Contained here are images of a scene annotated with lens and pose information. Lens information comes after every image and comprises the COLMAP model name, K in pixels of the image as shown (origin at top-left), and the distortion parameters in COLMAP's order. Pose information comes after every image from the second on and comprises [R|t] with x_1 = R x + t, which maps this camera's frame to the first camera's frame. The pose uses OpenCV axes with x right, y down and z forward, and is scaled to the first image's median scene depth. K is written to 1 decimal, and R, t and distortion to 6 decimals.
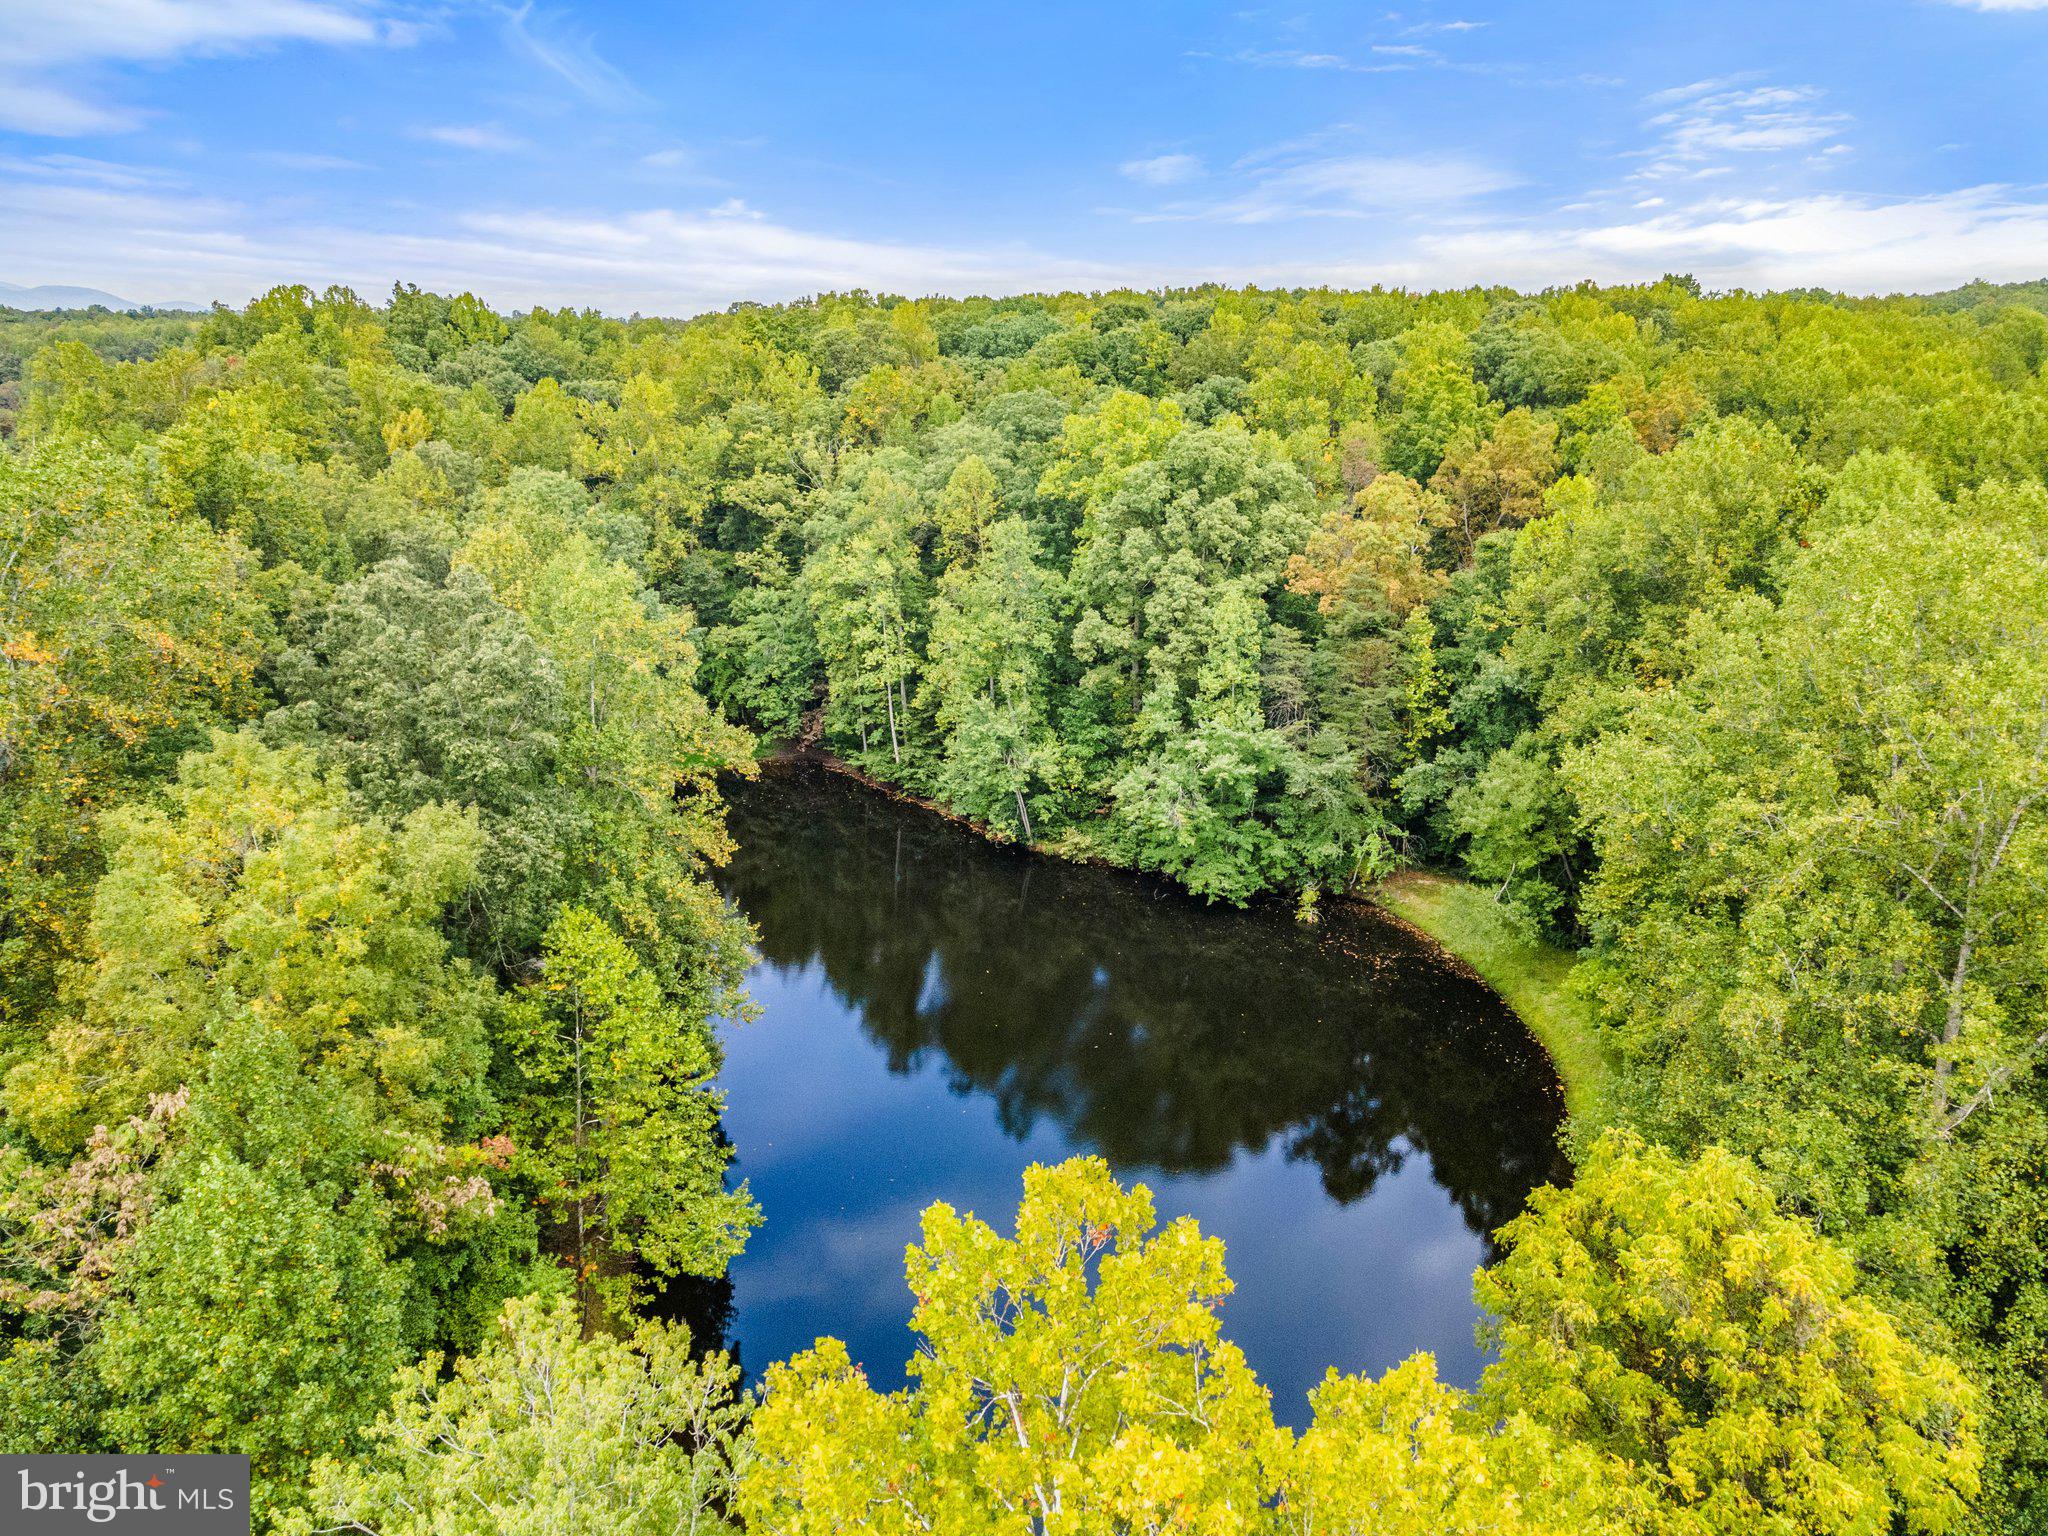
lens RADIAL K [[1440.6, 0, 1023.1], [0, 1440.6, 738.6], [0, 0, 1]] dist [0.034107, 0.004489]
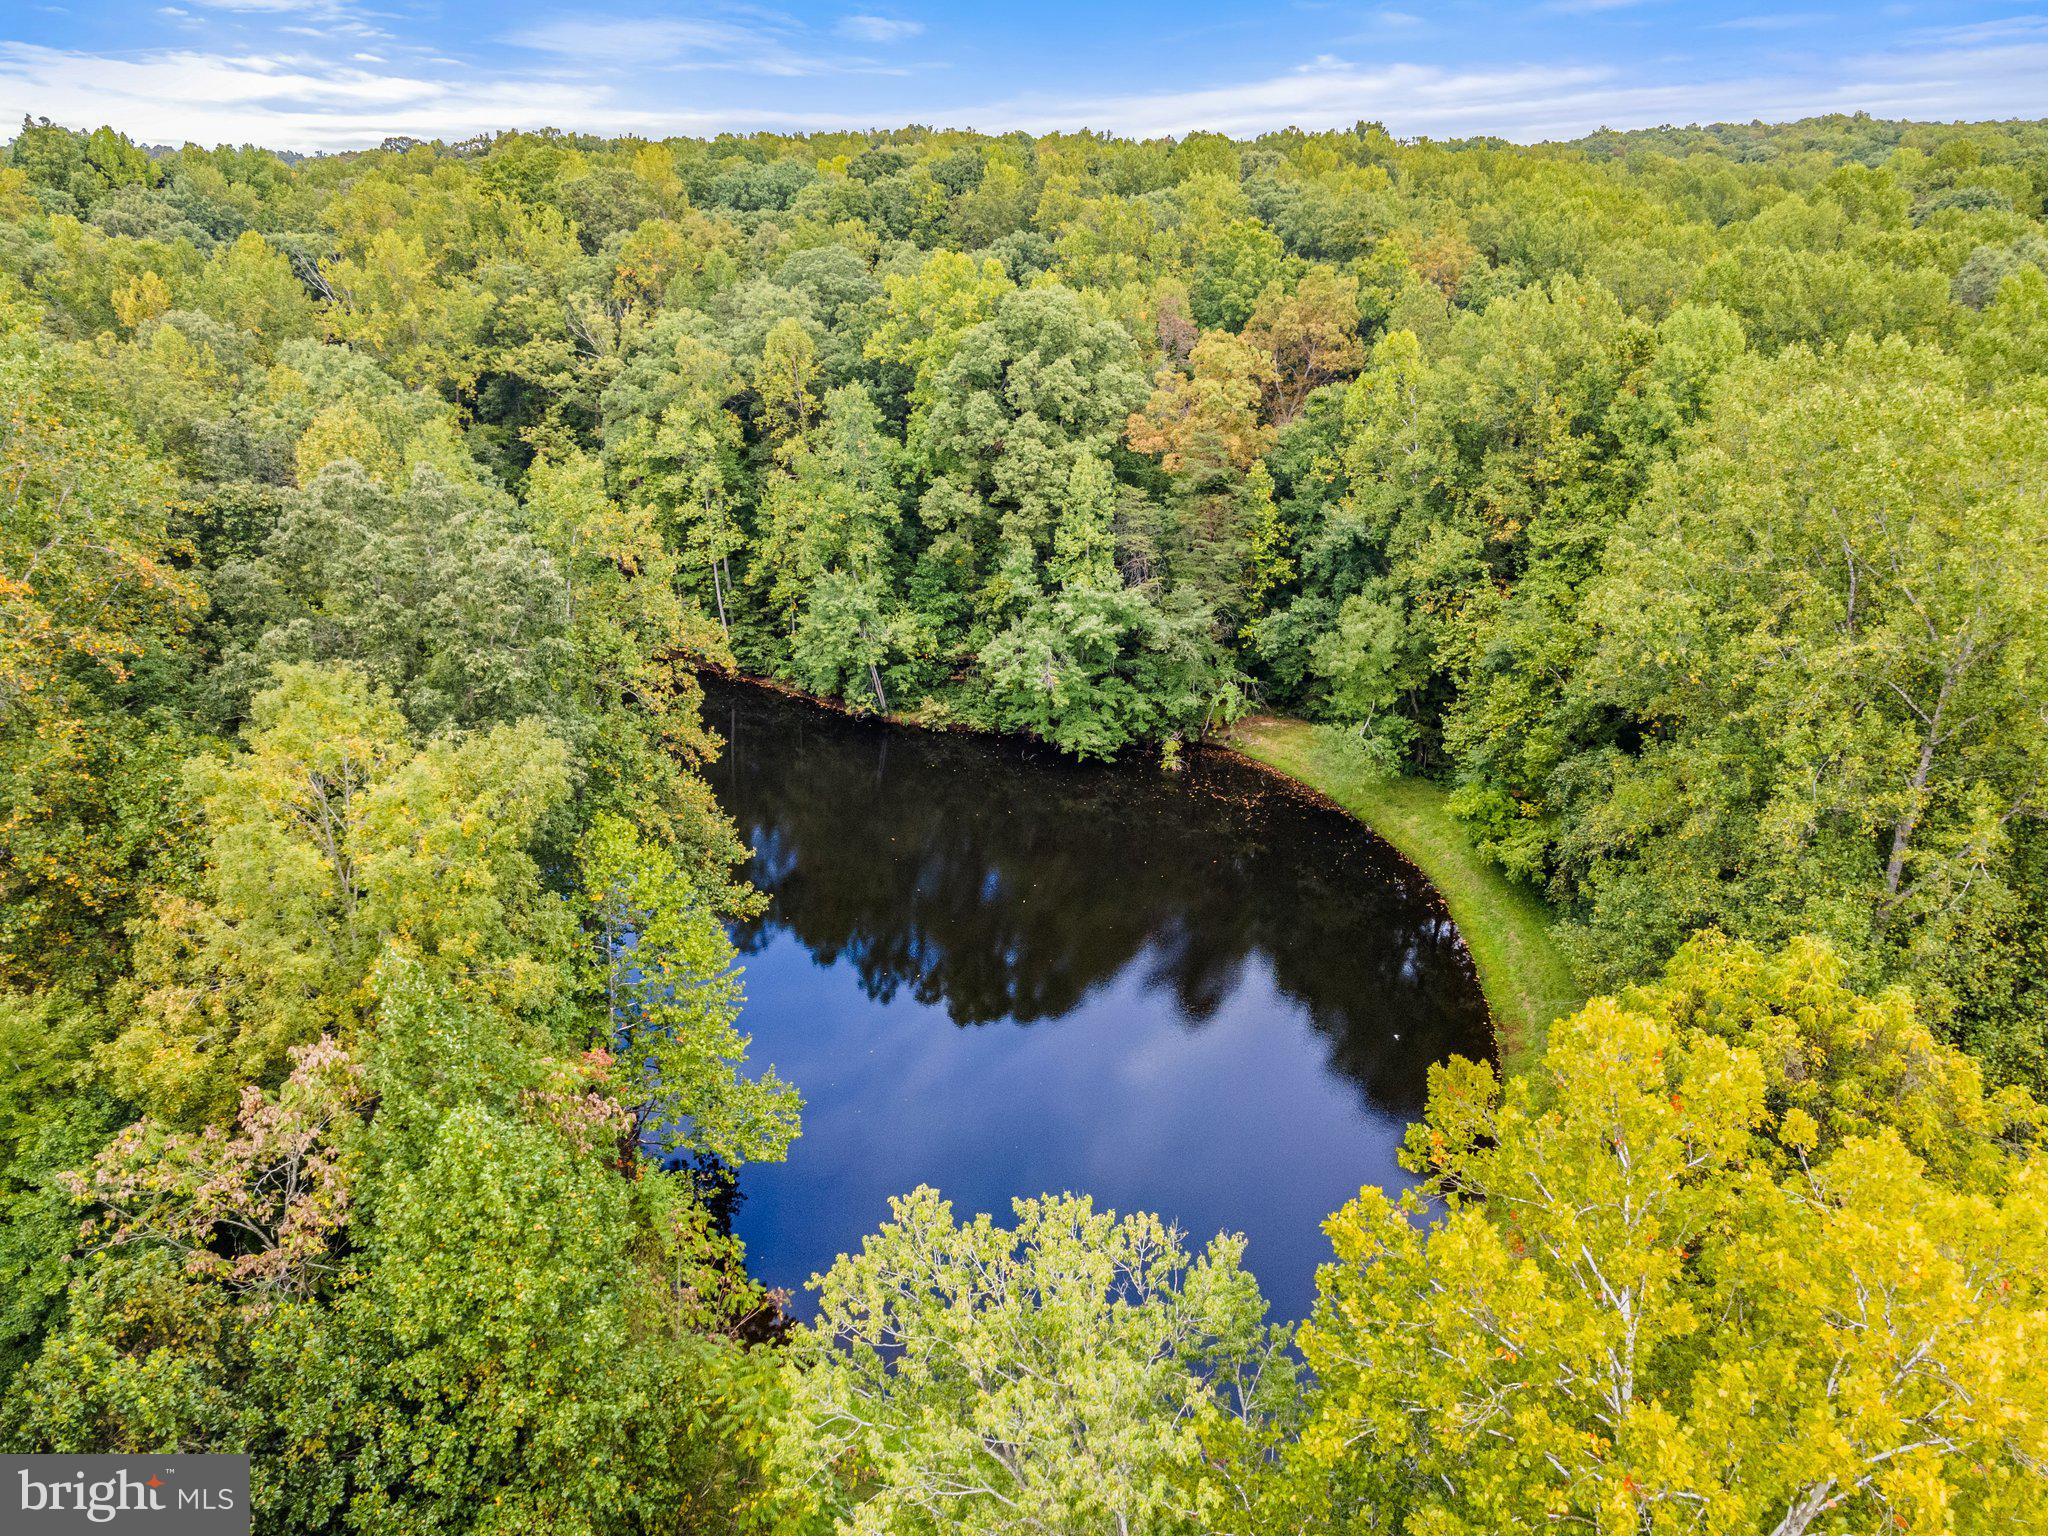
lens RADIAL K [[1440.6, 0, 1023.1], [0, 1440.6, 738.6], [0, 0, 1]] dist [0.034107, 0.004489]
pose [[0.978162, -0.074822, 0.193910, -0.103665], [0.055649, 0.993174, 0.102510, -0.008844], [-0.200257, -0.089480, 0.975649, 0.001008]]
